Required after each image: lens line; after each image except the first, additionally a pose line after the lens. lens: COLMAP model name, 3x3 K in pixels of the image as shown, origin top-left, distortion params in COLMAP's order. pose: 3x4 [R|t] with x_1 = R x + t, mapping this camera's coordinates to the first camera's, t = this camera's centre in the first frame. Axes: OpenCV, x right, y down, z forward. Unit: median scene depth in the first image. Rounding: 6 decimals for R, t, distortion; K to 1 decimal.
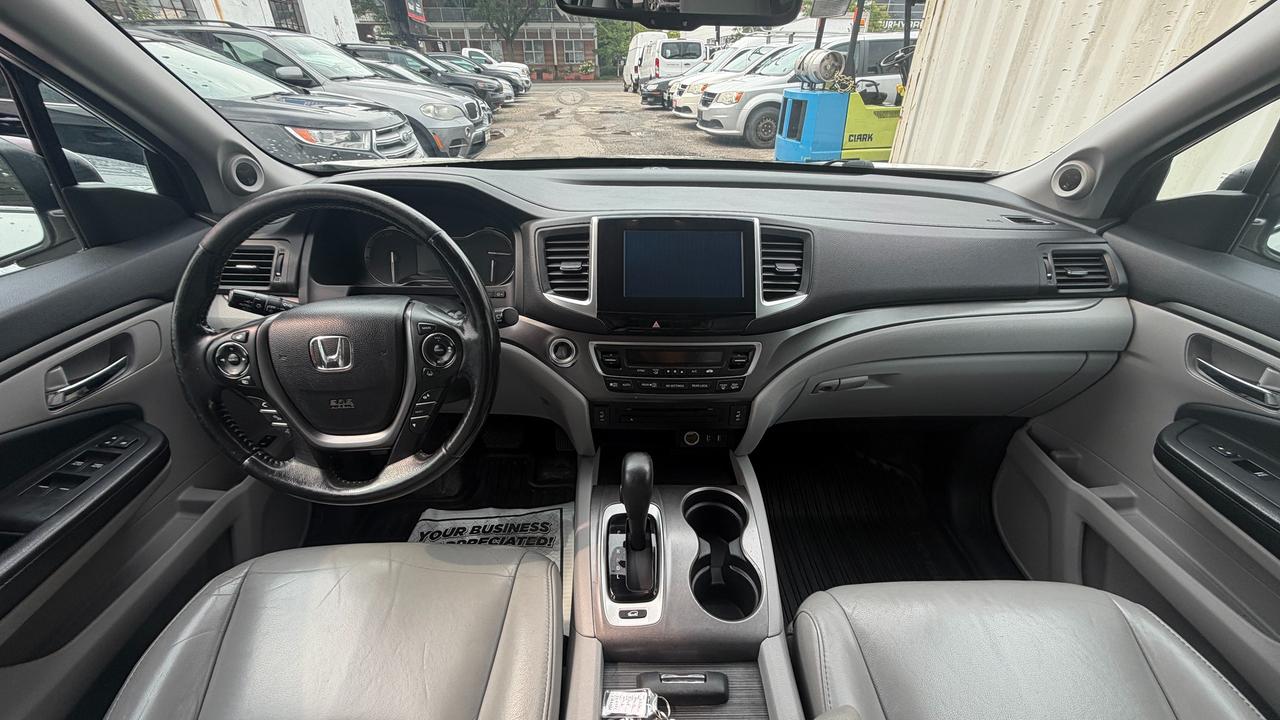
lens RADIAL K [[508.8, 0, 634.8], [0, 508.8, 360.9], [0, 0, 1]] dist [0.000787, 0.000217]
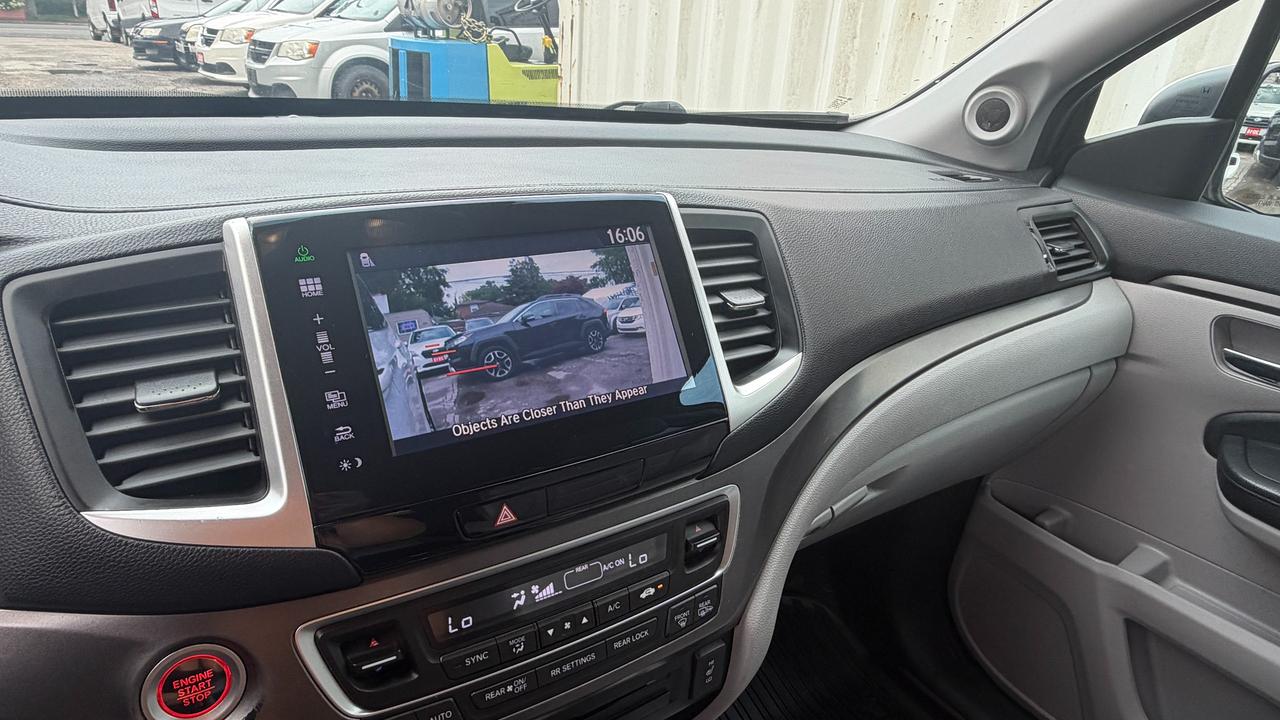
lens RADIAL K [[754.5, 0, 613.6], [0, 754.5, 365.4], [0, 0, 1]] dist [-0.004319, 0.002679]
pose [[0.852495, -0.172103, 0.493591, -0.120851], [0.217413, 0.975438, -0.035388, -0.128566], [-0.475377, 0.137481, 0.868974, 0.499531]]
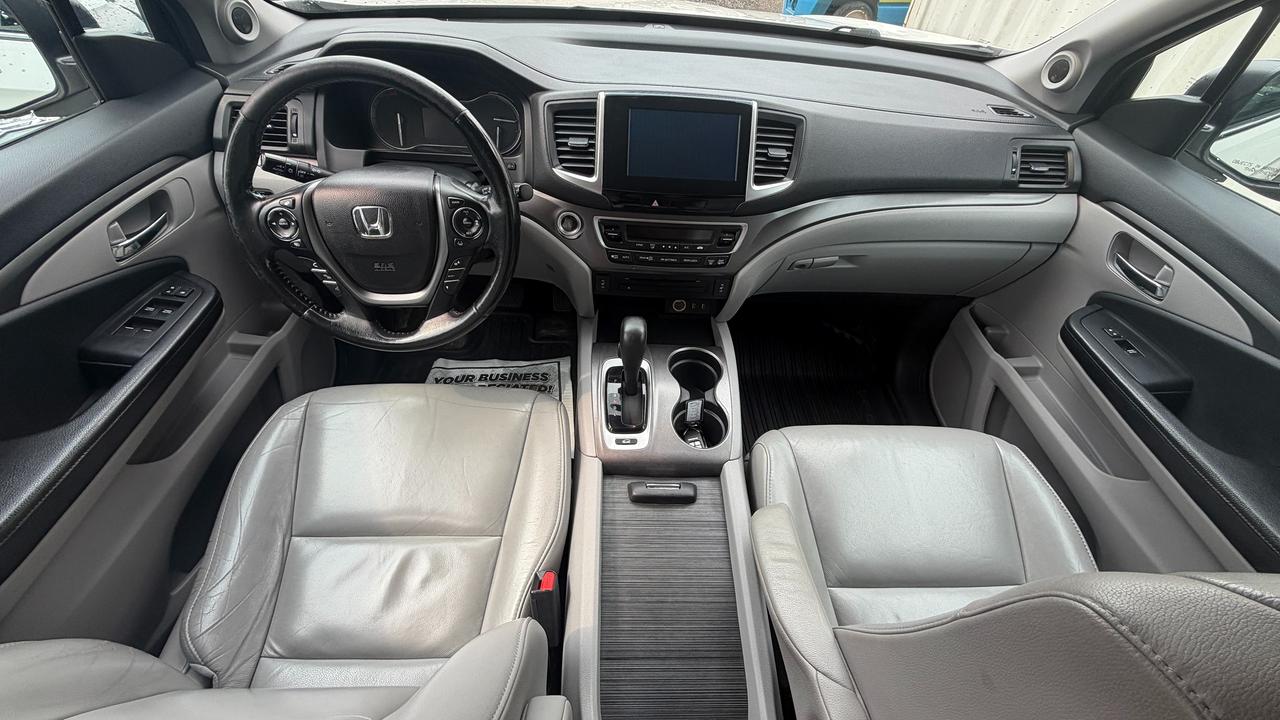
lens RADIAL K [[508.8, 0, 634.8], [0, 508.8, 360.9], [0, 0, 1]] dist [0.000787, 0.000217]
pose [[0.998686, 0.031730, 0.040239, -0.034849], [-0.041338, 0.962906, 0.266651, -0.033119], [-0.030286, -0.267964, 0.962953, -0.150428]]
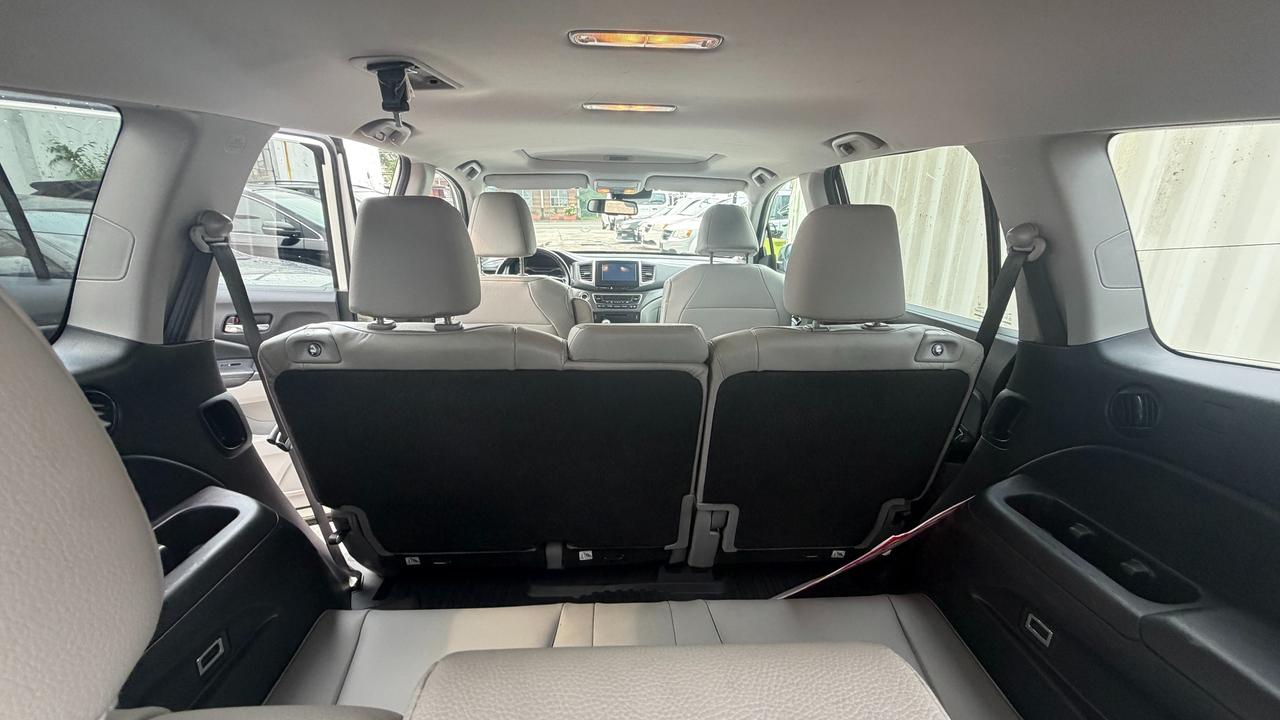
lens RADIAL K [[508.8, 0, 634.8], [0, 508.8, 360.9], [0, 0, 1]] dist [0.000787, 0.000217]
pose [[0.999085, -0.007396, 0.042114, 0.049786], [0.016957, 0.972698, -0.231454, 1.207450], [-0.039252, 0.231956, 0.971934, -2.270568]]
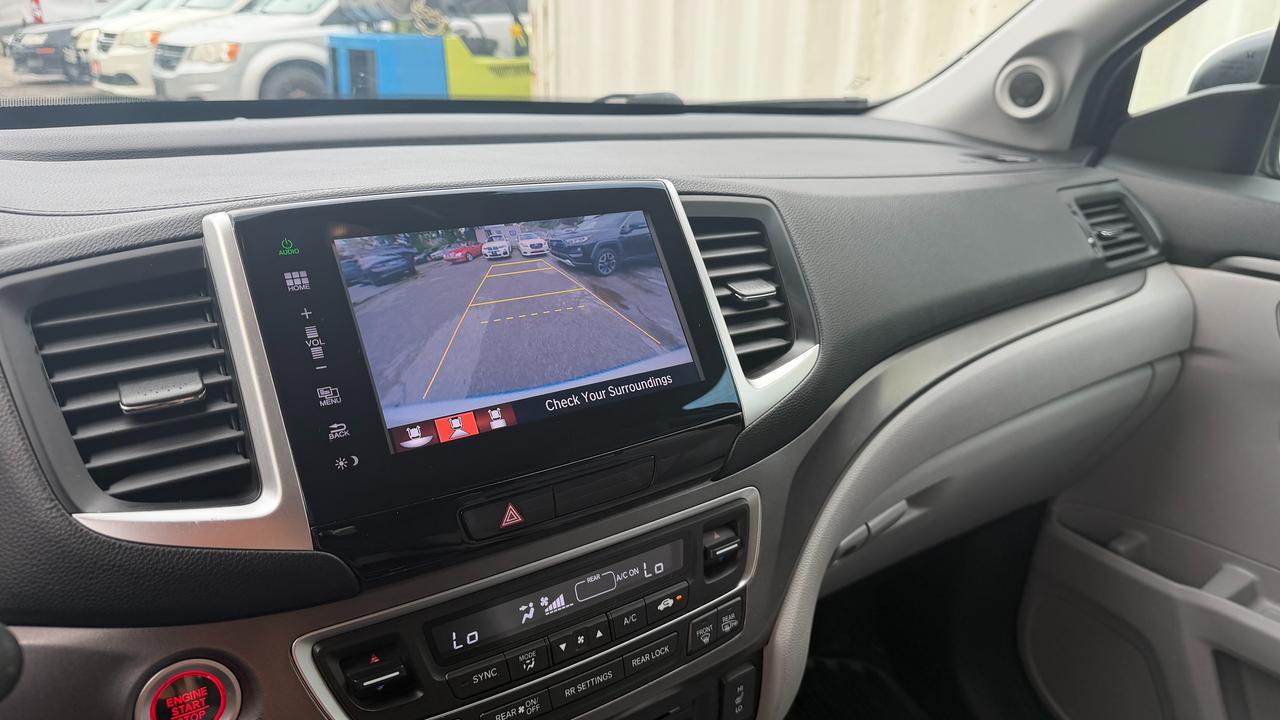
lens RADIAL K [[924.4, 0, 637.4], [0, 924.4, 372.5], [0, 0, 1]] dist [0.008859, -0.029518]
pose [[0.830236, -0.186772, 0.525189, -0.169432], [0.265085, 0.961125, -0.077253, -0.087874], [-0.490344, 0.203359, 0.847472, 0.440007]]
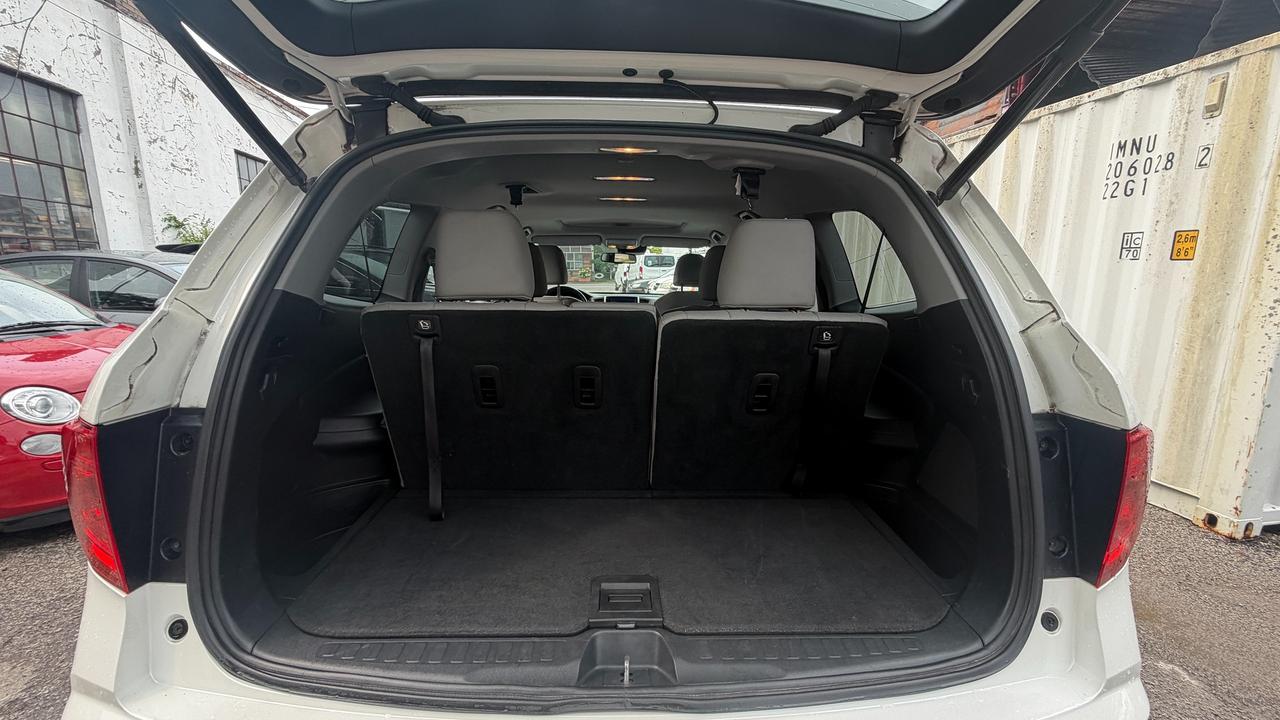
lens RADIAL K [[508.8, 0, 634.8], [0, 508.8, 360.9], [0, 0, 1]] dist [0.000787, 0.000217]
pose [[0.999832, 0.000948, 0.018285, 0.115187], [0.005419, 0.938598, -0.344971, 1.968494], [-0.017489, 0.345012, 0.938435, -3.346425]]
